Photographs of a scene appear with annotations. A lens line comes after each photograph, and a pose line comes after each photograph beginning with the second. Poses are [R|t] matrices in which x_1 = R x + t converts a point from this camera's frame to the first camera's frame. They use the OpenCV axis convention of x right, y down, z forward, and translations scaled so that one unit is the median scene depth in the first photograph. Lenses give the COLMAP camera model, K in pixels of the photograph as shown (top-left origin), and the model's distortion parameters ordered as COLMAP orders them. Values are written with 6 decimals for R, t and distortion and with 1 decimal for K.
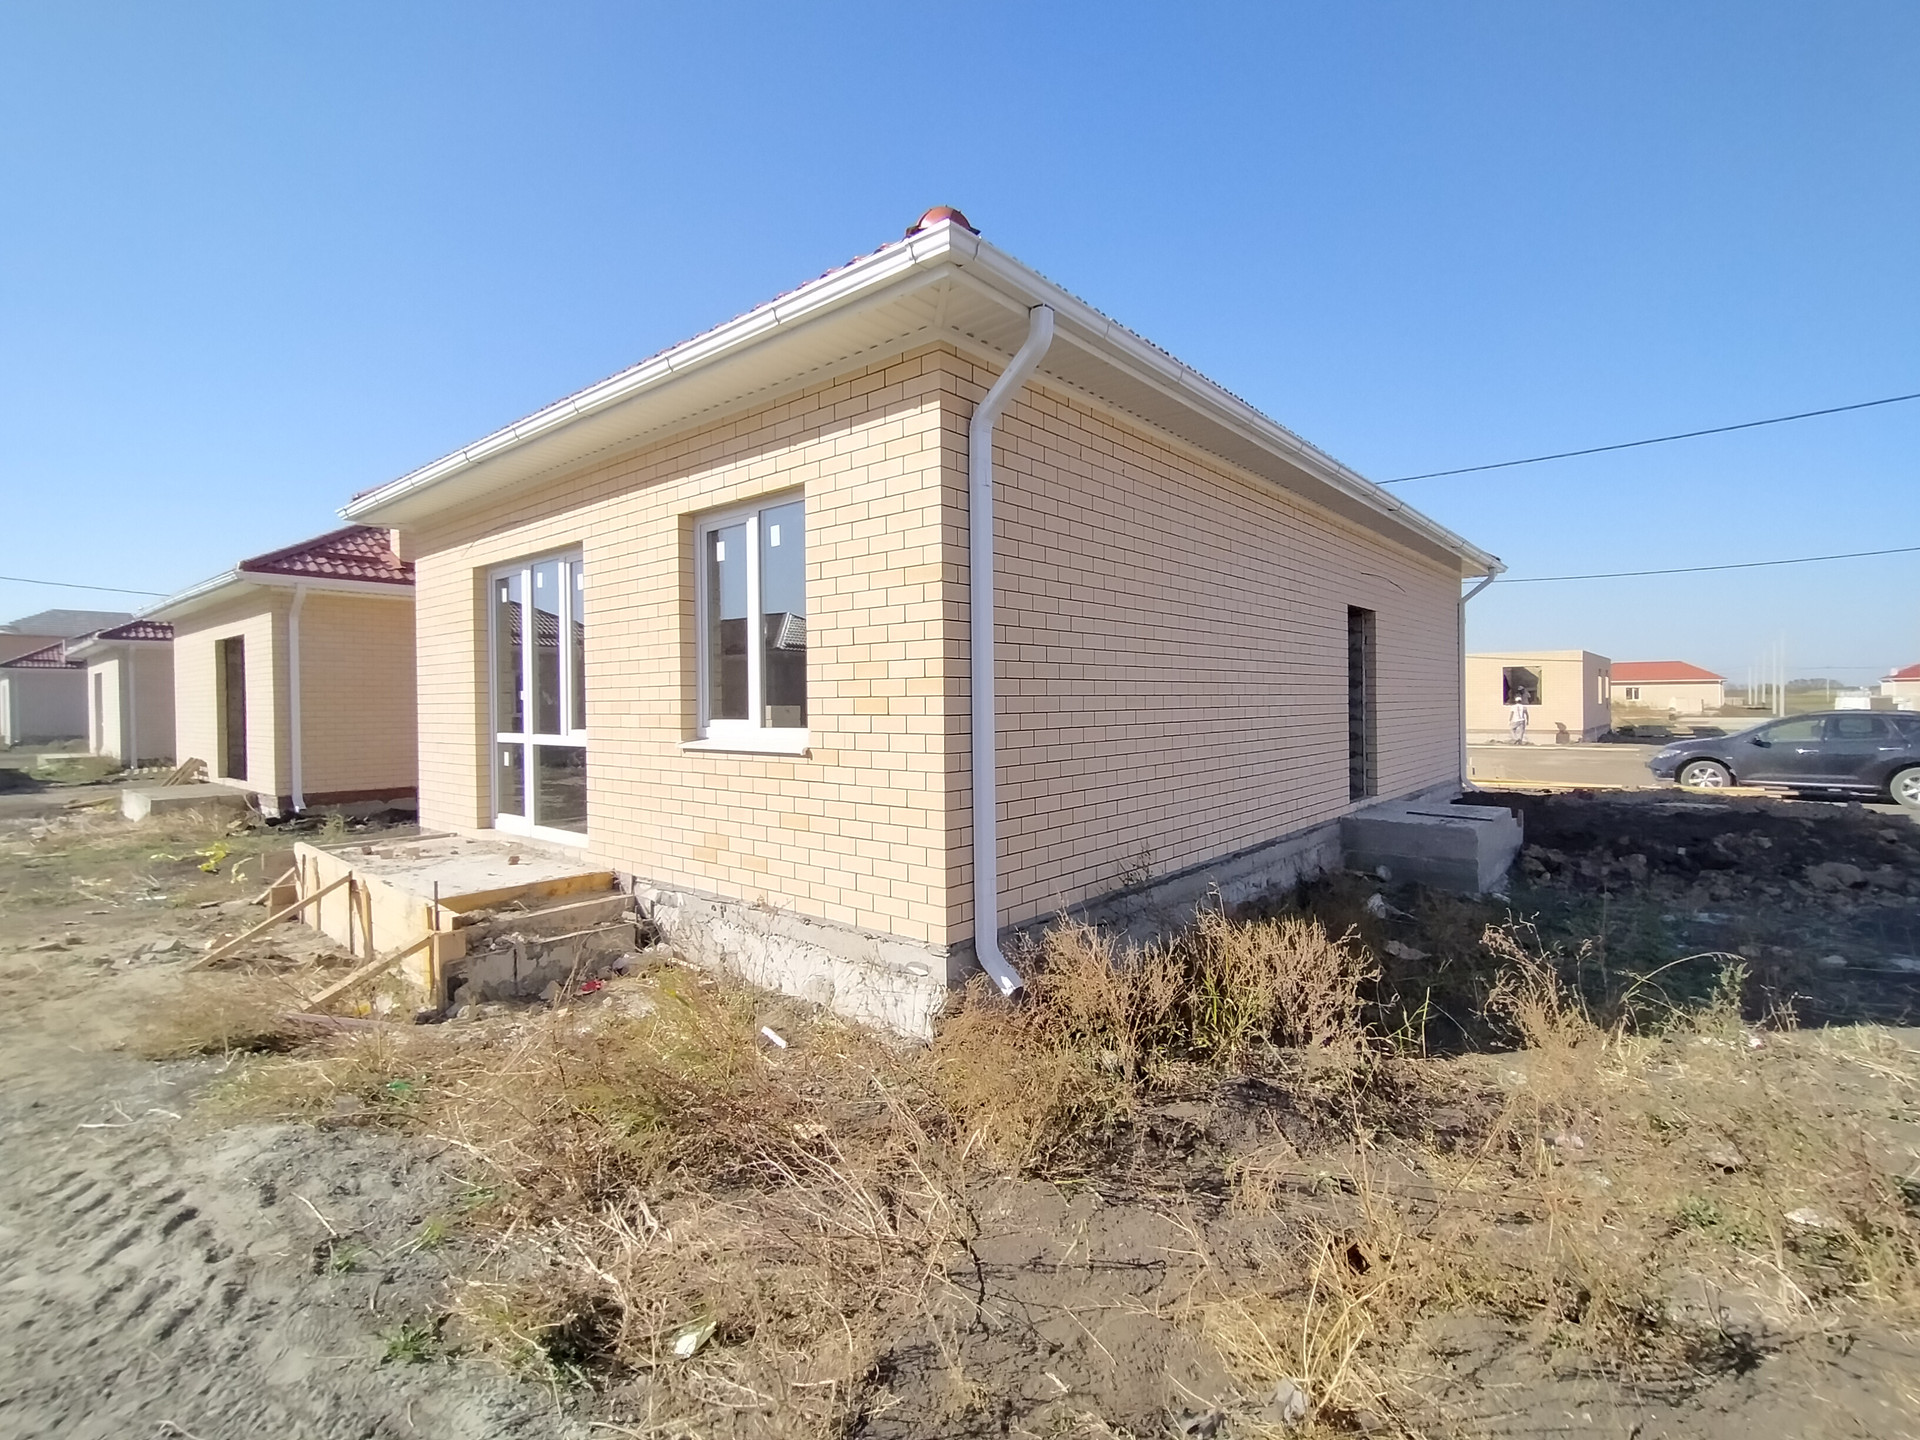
lens RADIAL K [[883.3, 0, 953.0], [0, 883.3, 700.1], [0, 0, 1]] dist [-0.000023, 0.000794]
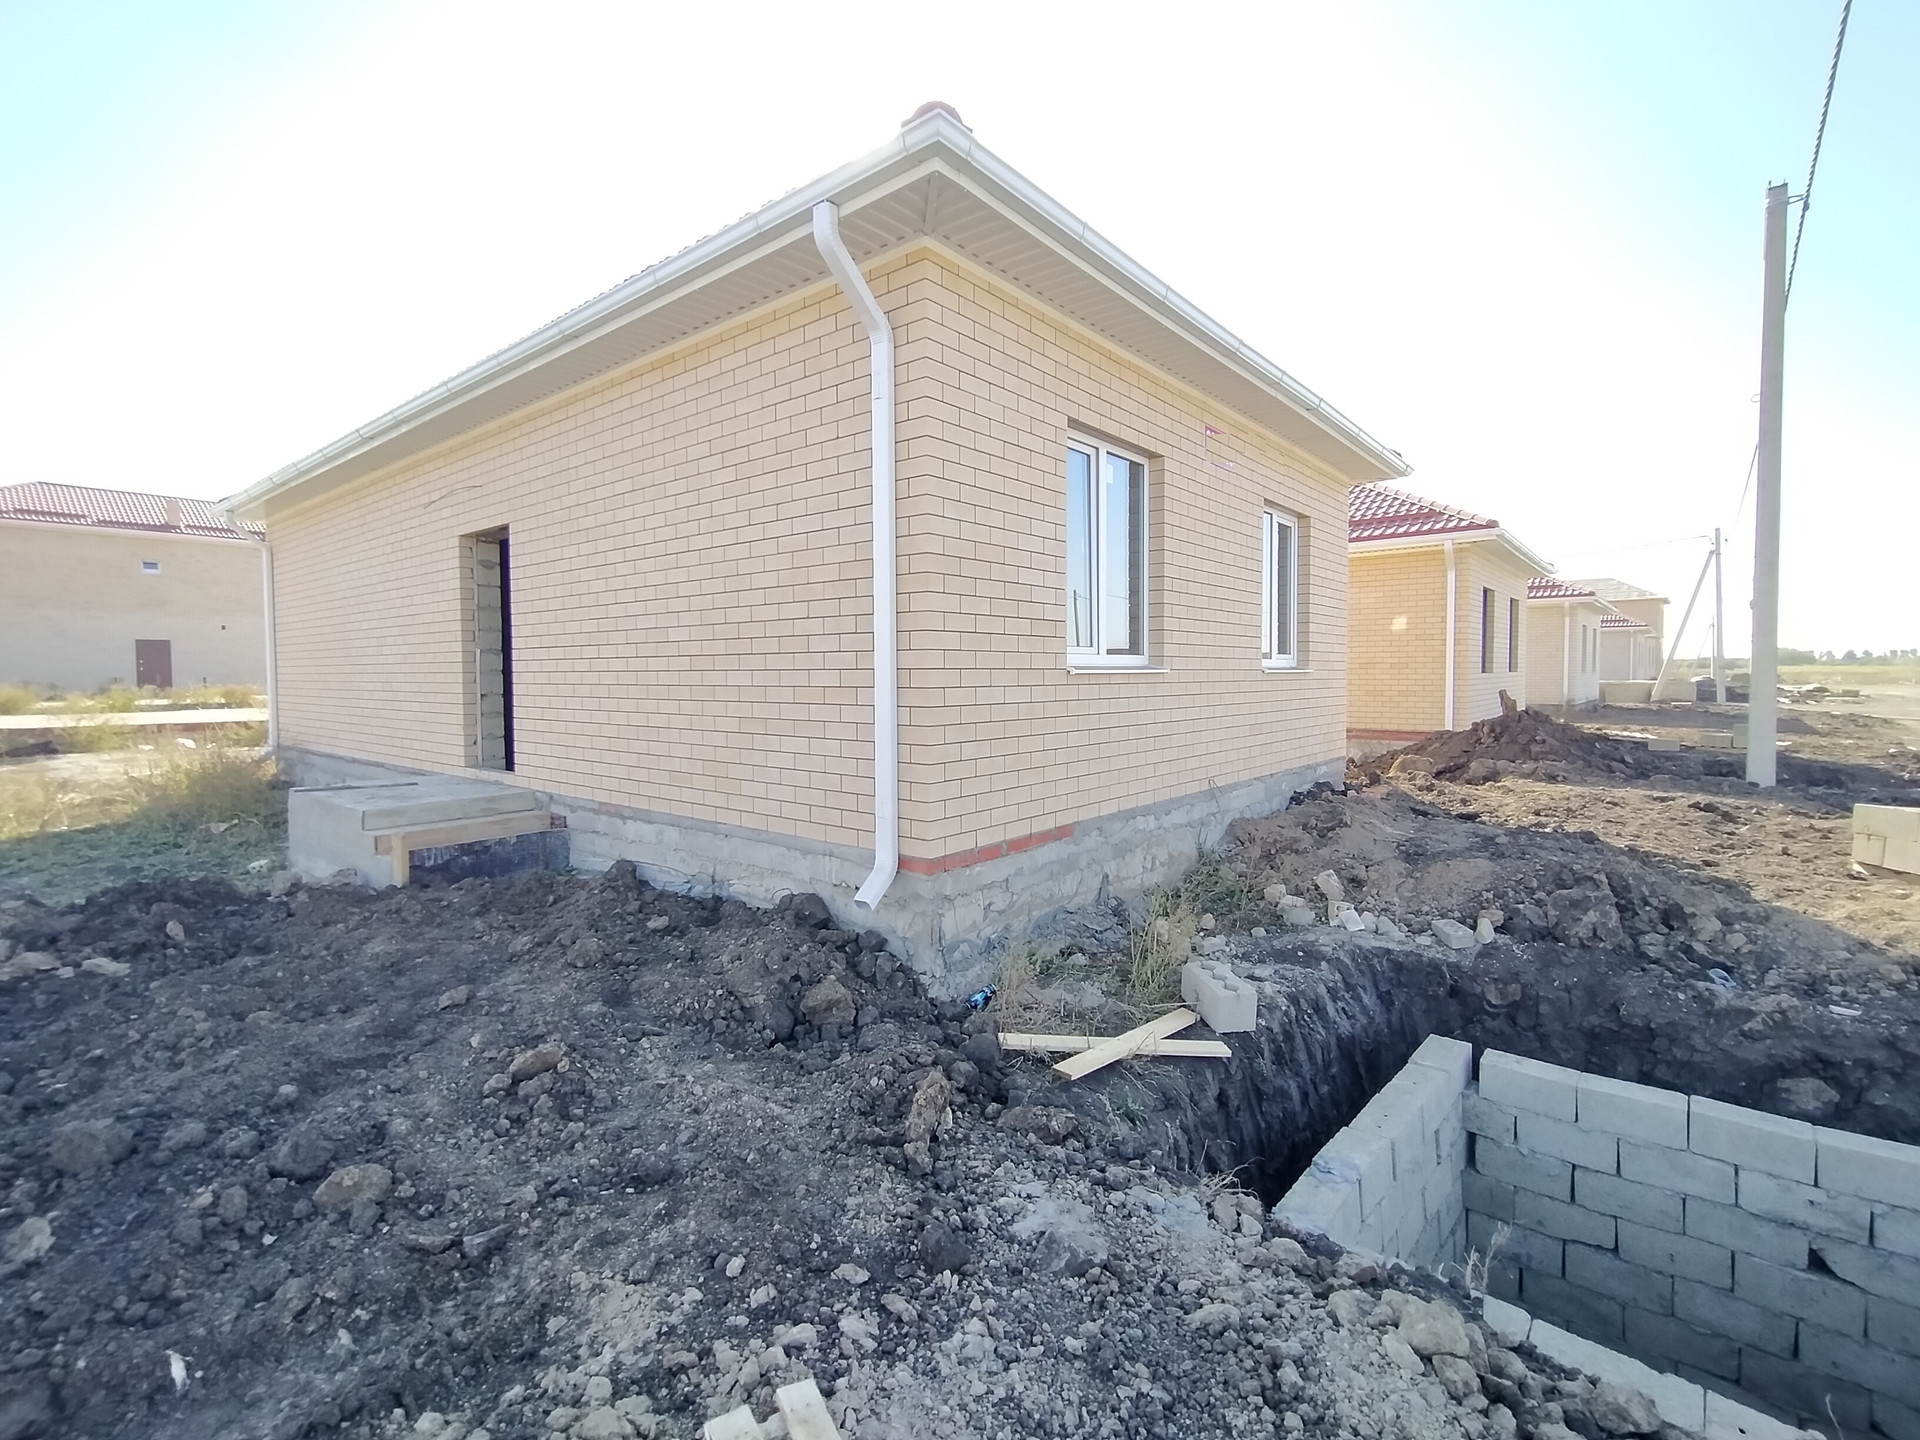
lens RADIAL K [[883.3, 0, 953.0], [0, 883.3, 700.1], [0, 0, 1]] dist [-0.000023, 0.000794]
pose [[0.013360, 0.043200, -0.998977, 1.550132], [0.006479, 0.999042, 0.043289, 0.020400], [0.999890, -0.007050, 0.013067, 1.722788]]
